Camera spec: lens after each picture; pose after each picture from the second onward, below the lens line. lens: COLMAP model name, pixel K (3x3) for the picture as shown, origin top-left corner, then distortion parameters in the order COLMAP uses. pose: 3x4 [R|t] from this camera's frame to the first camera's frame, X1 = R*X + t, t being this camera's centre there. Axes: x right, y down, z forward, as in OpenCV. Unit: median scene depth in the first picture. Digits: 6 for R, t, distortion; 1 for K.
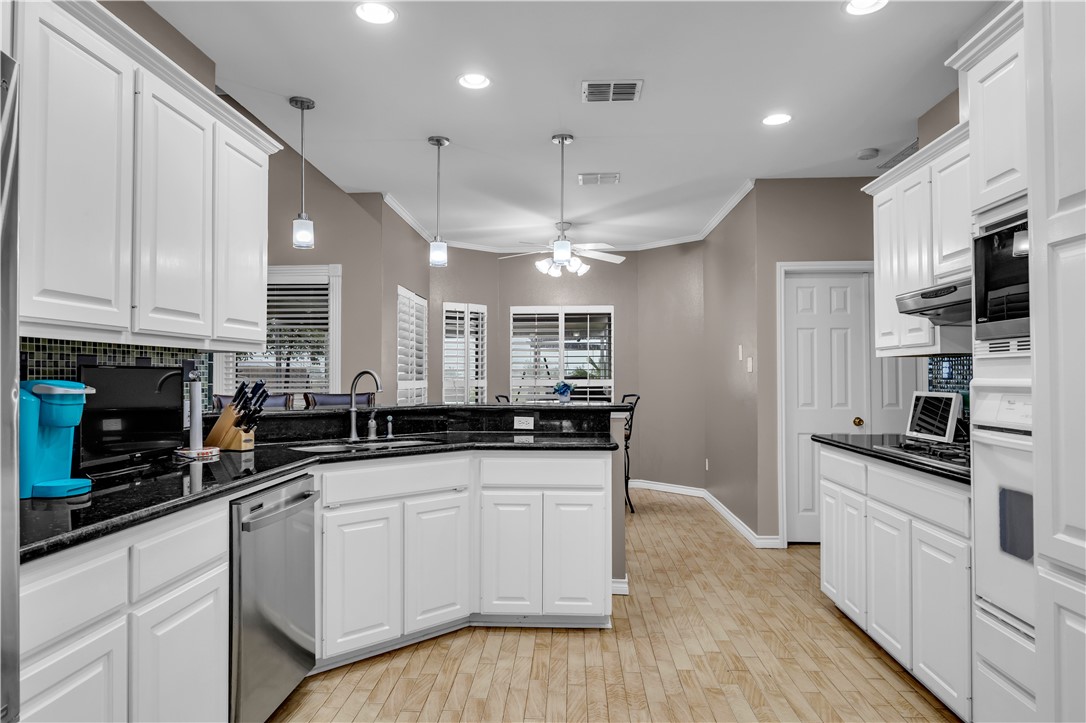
lens RADIAL K [[665.4, 0, 541.5], [0, 665.4, 374.2], [0, 0, 1]] dist [-0.001168, -0.000353]
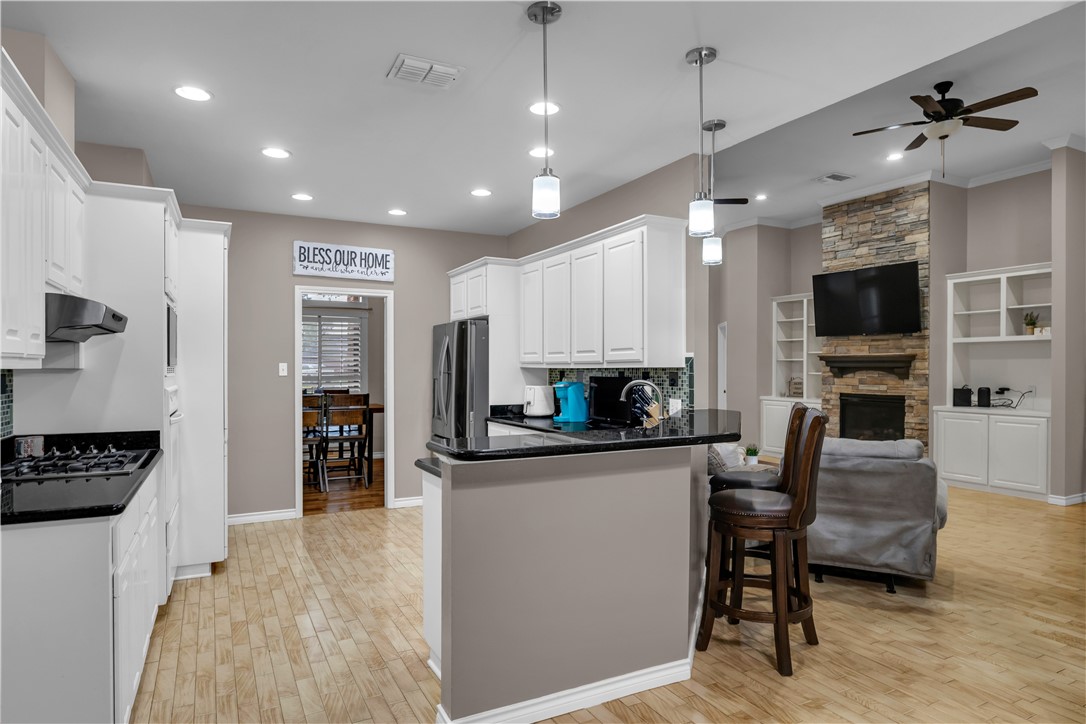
lens RADIAL K [[634.0, 0, 538.3], [0, 634.0, 376.0], [0, 0, 1]] dist [-0.007755, 0.001100]
pose [[-0.865253, 0.008562, -0.501263, 0.457629], [0.004282, 0.999944, 0.009689, -0.027182], [0.501318, 0.006237, -0.865241, 2.050735]]
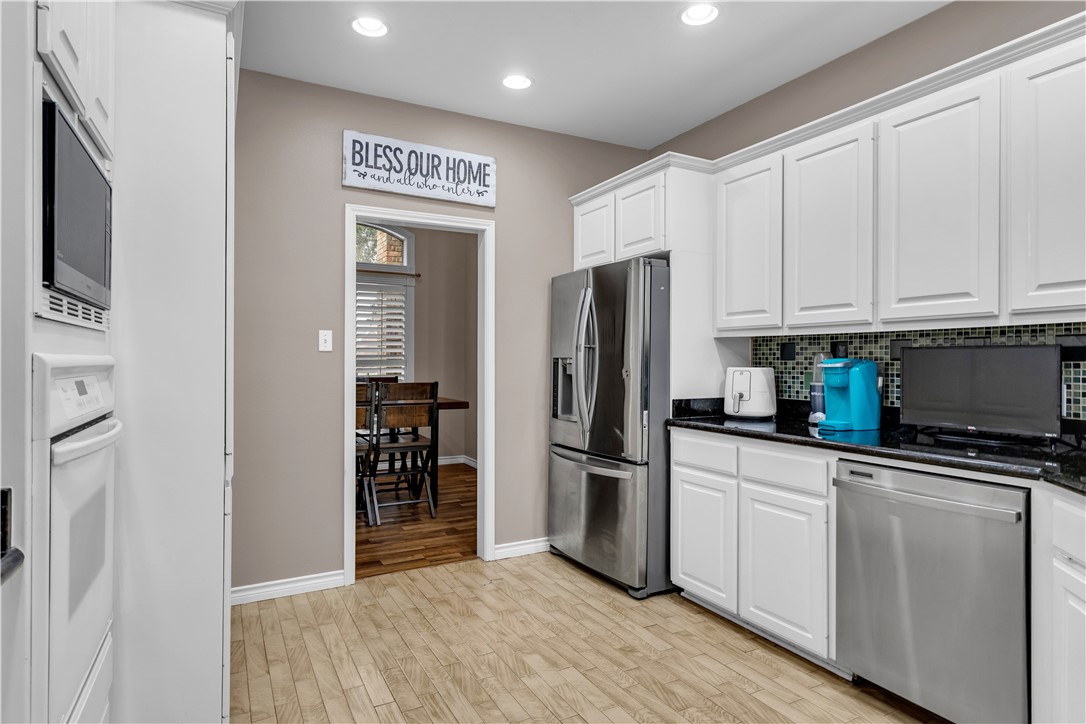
lens RADIAL K [[600.3, 0, 540.6], [0, 600.3, 359.7], [0, 0, 1]] dist [0.002500, -0.000239]
pose [[-0.855851, 0.000325, -0.517223, 0.397831], [0.003746, 0.999977, -0.005570, 0.010185], [0.517209, -0.006705, -0.855833, 1.161149]]
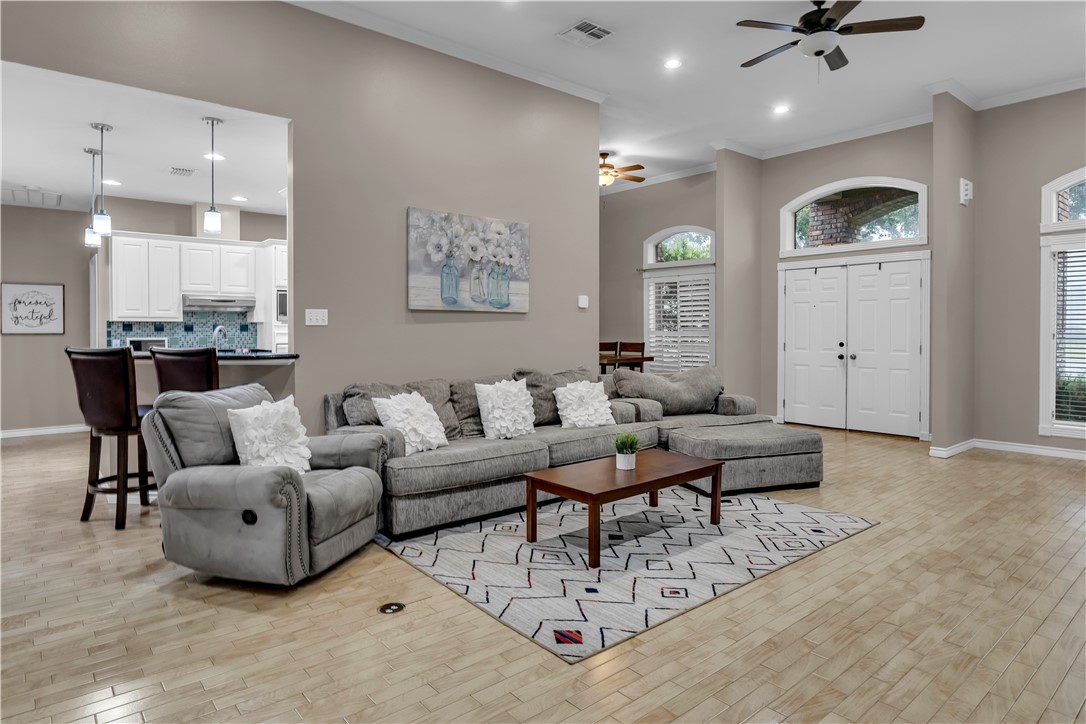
lens RADIAL K [[615.6, 0, 529.1], [0, 615.6, 344.6], [0, 0, 1]] dist [-0.008035, -0.000929]
pose [[-0.675356, -0.016502, 0.737307, -1.986940], [-0.002868, 0.999801, 0.019749, 0.005677], [-0.737486, 0.011223, -0.675269, 1.613273]]
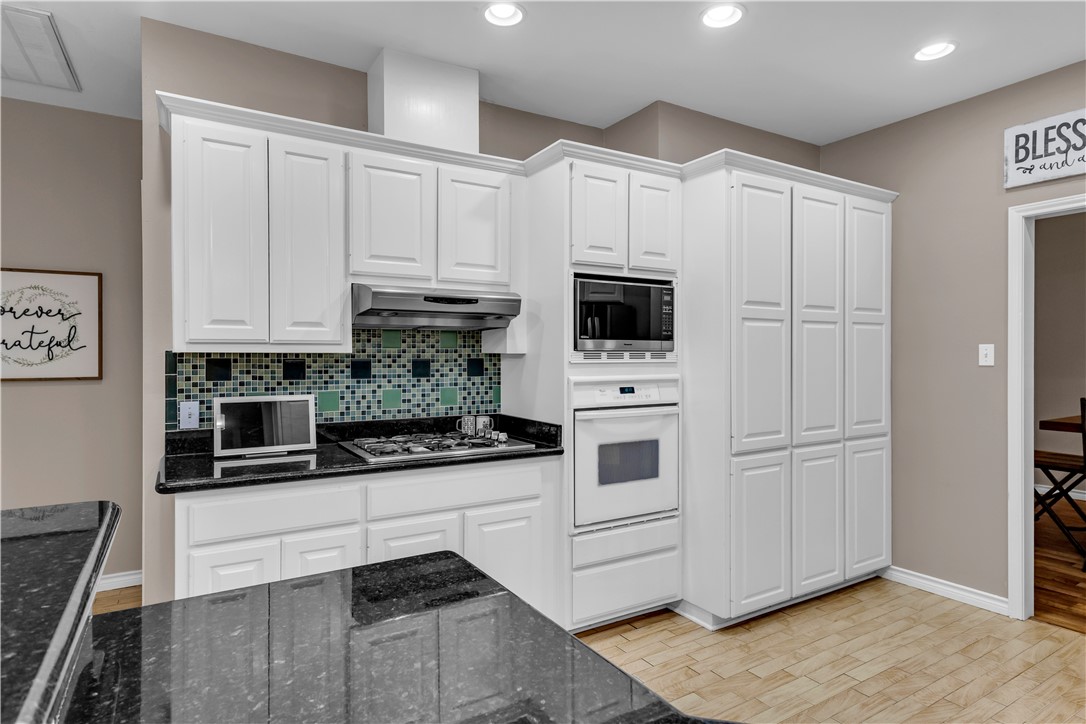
lens RADIAL K [[600.3, 0, 540.6], [0, 600.3, 359.7], [0, 0, 1]] dist [0.002500, -0.000239]
pose [[-0.560503, -0.002140, 0.828150, -0.271767], [-0.001345, 0.999998, 0.001674, -0.024368], [-0.828152, -0.000176, -0.560504, 1.273578]]
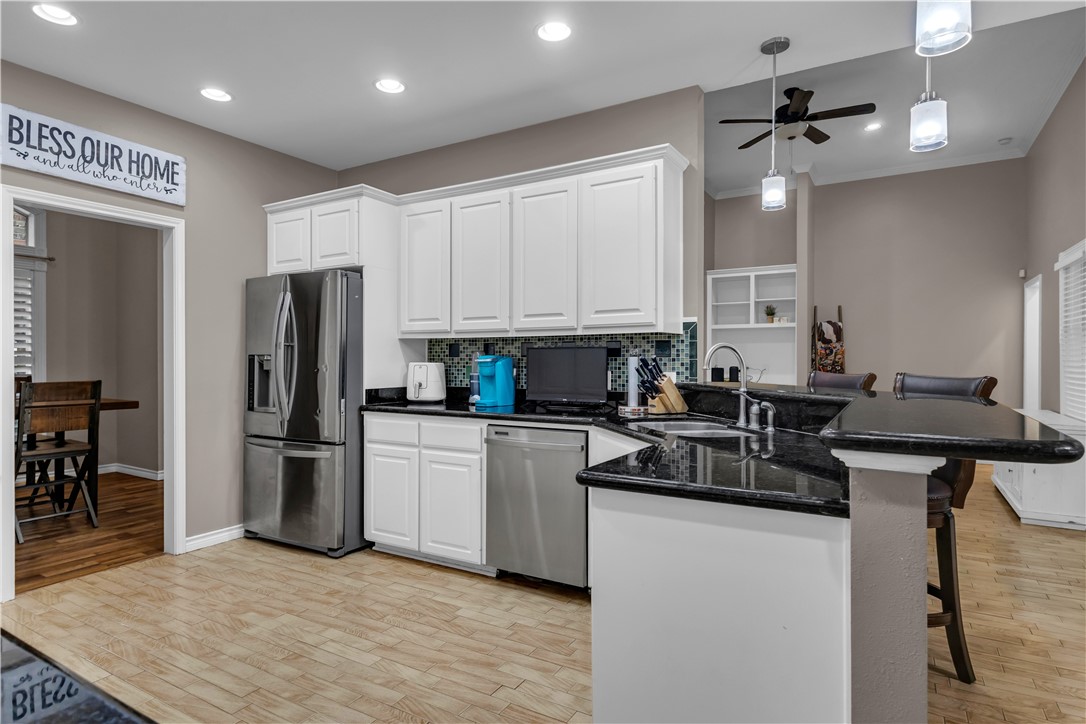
lens RADIAL K [[593.7, 0, 540.3], [0, 593.7, 363.7], [0, 0, 1]] dist [0.011388, -0.002343]
pose [[-0.468390, 0.007071, -0.883493, 0.596424], [0.005746, 0.999971, 0.004957, 0.016849], [0.883503, -0.002755, -0.468417, 1.298692]]
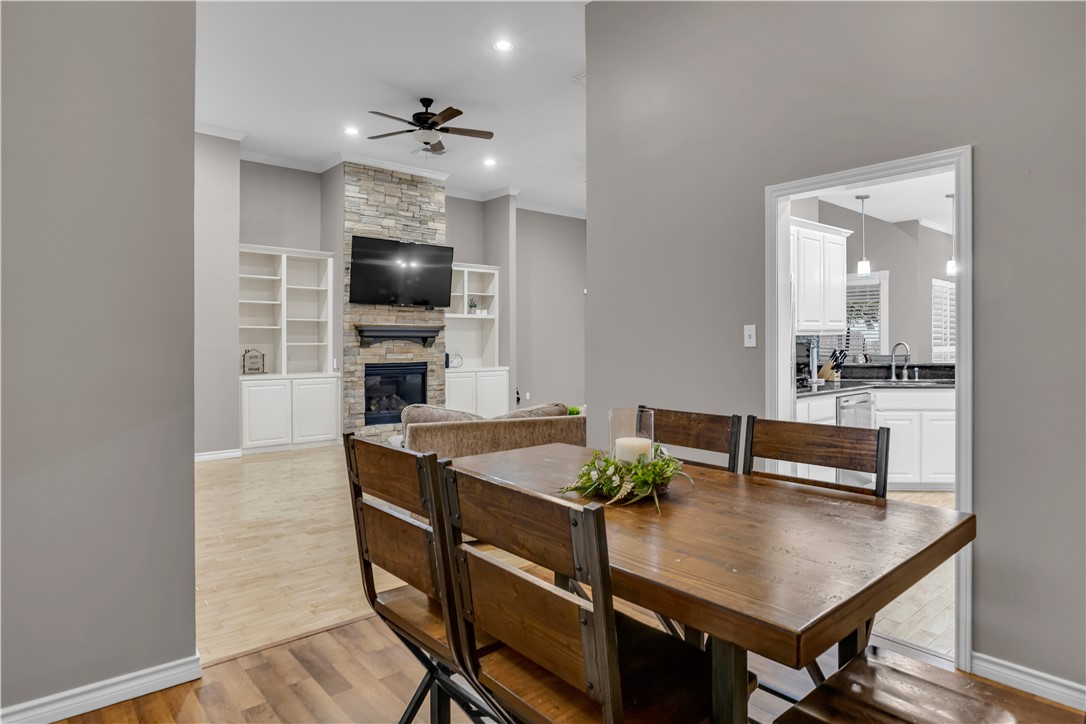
lens RADIAL K [[622.7, 0, 546.9], [0, 622.7, 333.6], [0, 0, 1]] dist [-0.001077, -0.000904]
pose [[0.692056, -0.005909, -0.721820, 0.328960], [0.005883, 0.999979, -0.002546, -0.035402], [0.721820, -0.002485, 0.692076, -0.977538]]
